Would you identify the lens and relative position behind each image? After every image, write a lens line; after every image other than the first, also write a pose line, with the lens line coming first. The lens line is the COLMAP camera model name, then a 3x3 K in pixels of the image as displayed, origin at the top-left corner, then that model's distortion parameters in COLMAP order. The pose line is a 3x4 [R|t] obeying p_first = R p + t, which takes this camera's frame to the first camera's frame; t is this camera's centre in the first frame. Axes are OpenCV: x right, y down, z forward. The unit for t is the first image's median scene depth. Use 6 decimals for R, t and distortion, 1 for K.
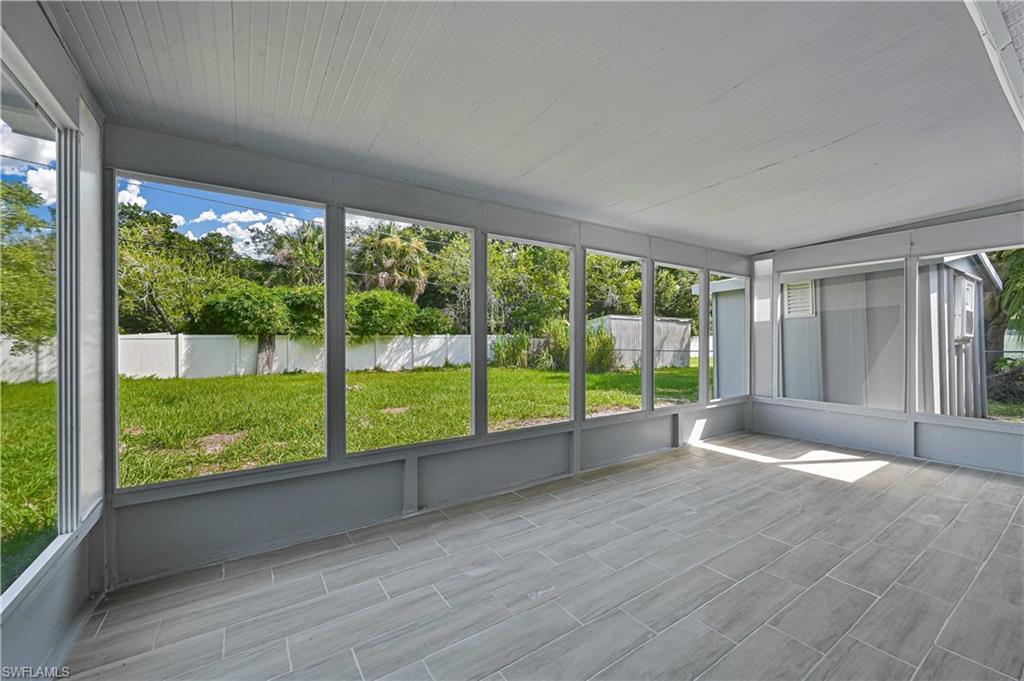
lens RADIAL K [[407.6, 0, 509.0], [0, 407.6, 341.9], [0, 0, 1]] dist [-0.000224, 0.000149]
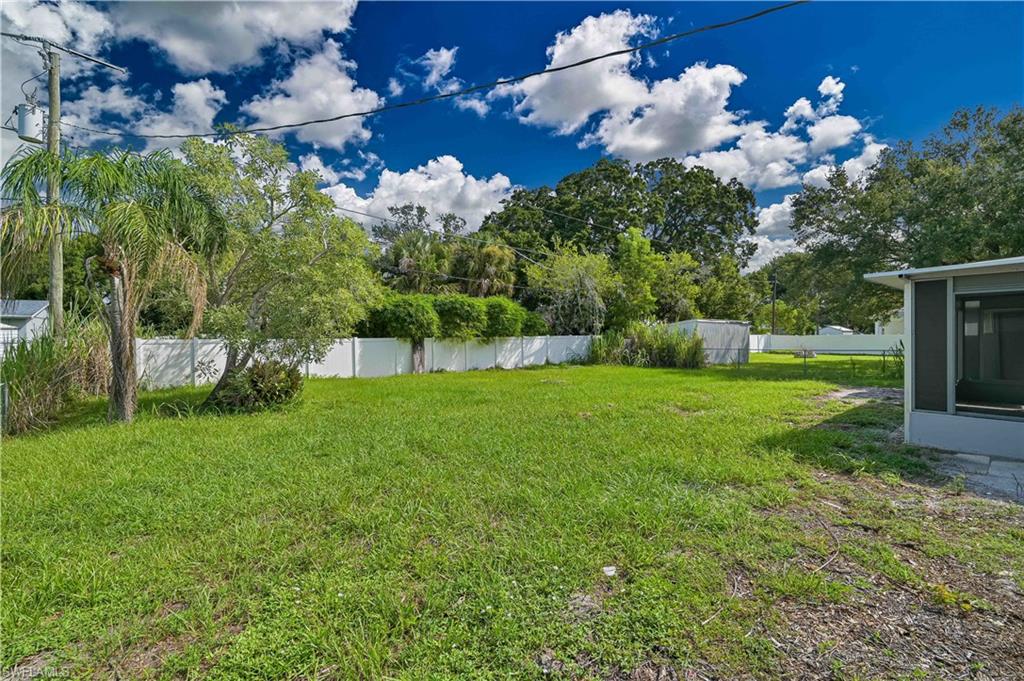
lens RADIAL K [[440.6, 0, 514.3], [0, 440.6, 334.1], [0, 0, 1]] dist [0.002384, -0.000223]
pose [[0.994642, -0.003275, 0.103324, -0.387972], [0.004384, 0.999935, -0.010502, -0.010403], [-0.103283, 0.010898, 0.994592, -0.192466]]
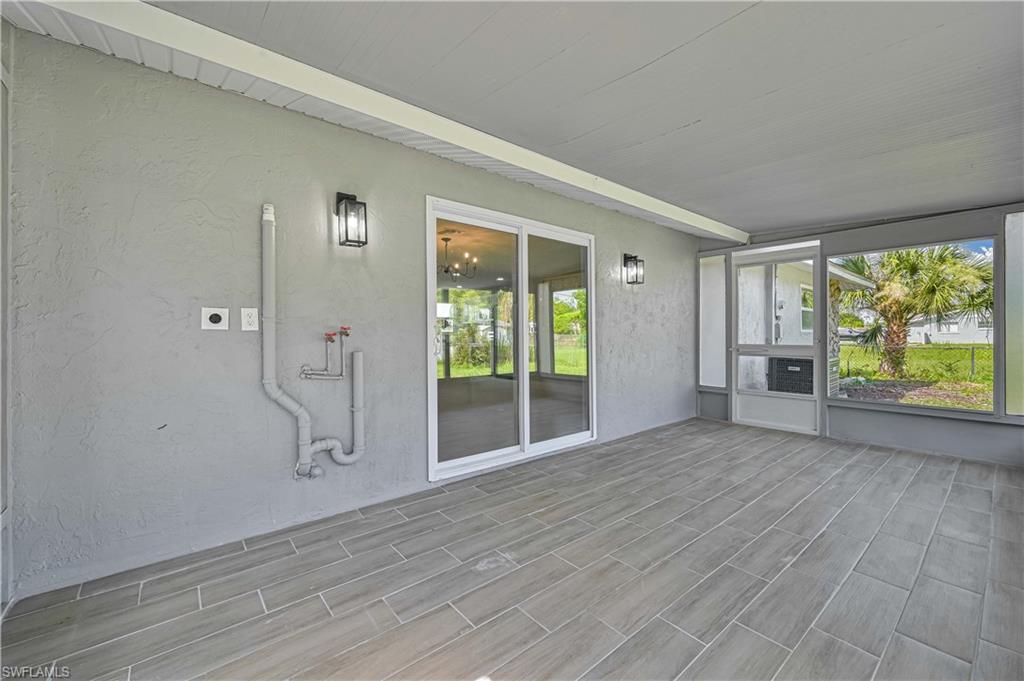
lens RADIAL K [[407.6, 0, 511.7], [0, 407.6, 337.2], [0, 0, 1]] dist [-0.000224, 0.000149]
pose [[-0.995108, 0.006800, -0.098563, 1.303854], [0.005162, 0.999845, 0.016859, -0.004311], [0.098662, 0.016268, -0.994988, 2.147564]]
